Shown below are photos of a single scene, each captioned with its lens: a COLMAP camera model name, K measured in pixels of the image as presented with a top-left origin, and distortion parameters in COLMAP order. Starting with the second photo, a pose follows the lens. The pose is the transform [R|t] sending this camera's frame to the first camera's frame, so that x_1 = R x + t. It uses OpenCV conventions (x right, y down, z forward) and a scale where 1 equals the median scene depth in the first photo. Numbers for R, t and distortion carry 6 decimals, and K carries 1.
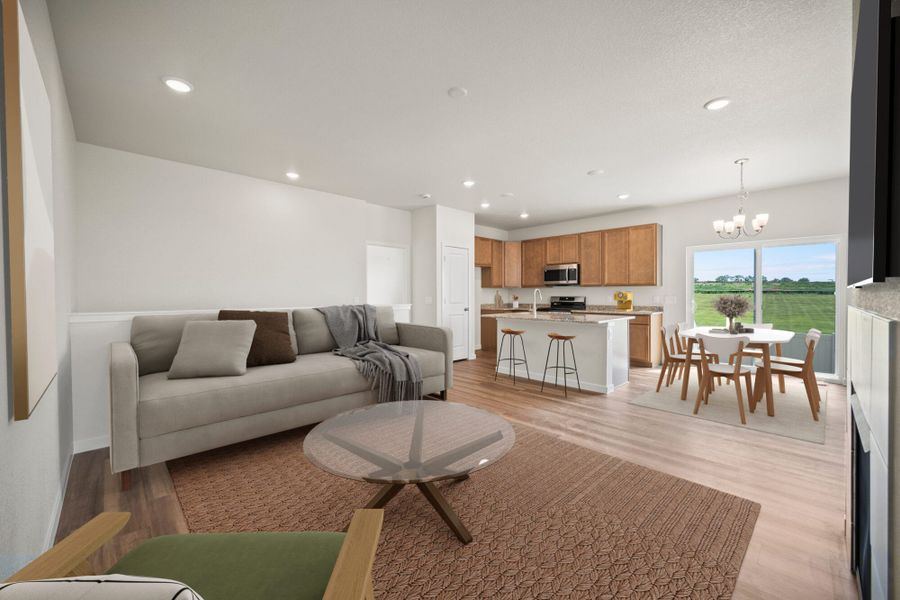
lens RADIAL K [[357.2, 0, 447.8], [0, 357.2, 294.7], [0, 0, 1]] dist [-0.004293, -0.000236]
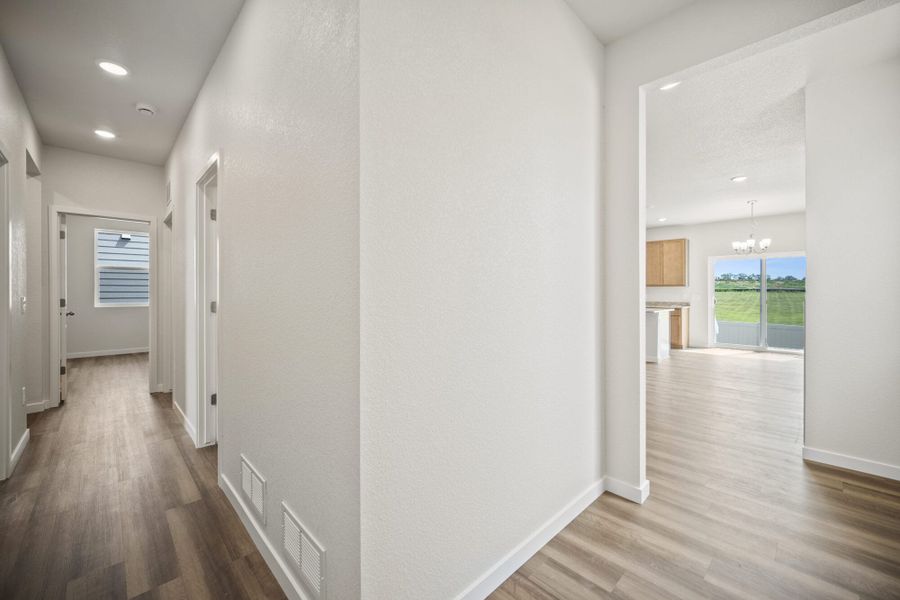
lens RADIAL K [[361.3, 0, 450.4], [0, 361.3, 290.9], [0, 0, 1]] dist [-0.000794, -0.000152]
pose [[0.999991, 0.001718, 0.003780, -0.494700], [-0.001702, 0.999990, -0.004091, -0.002255], [-0.003787, 0.004085, 0.999984, -0.562239]]
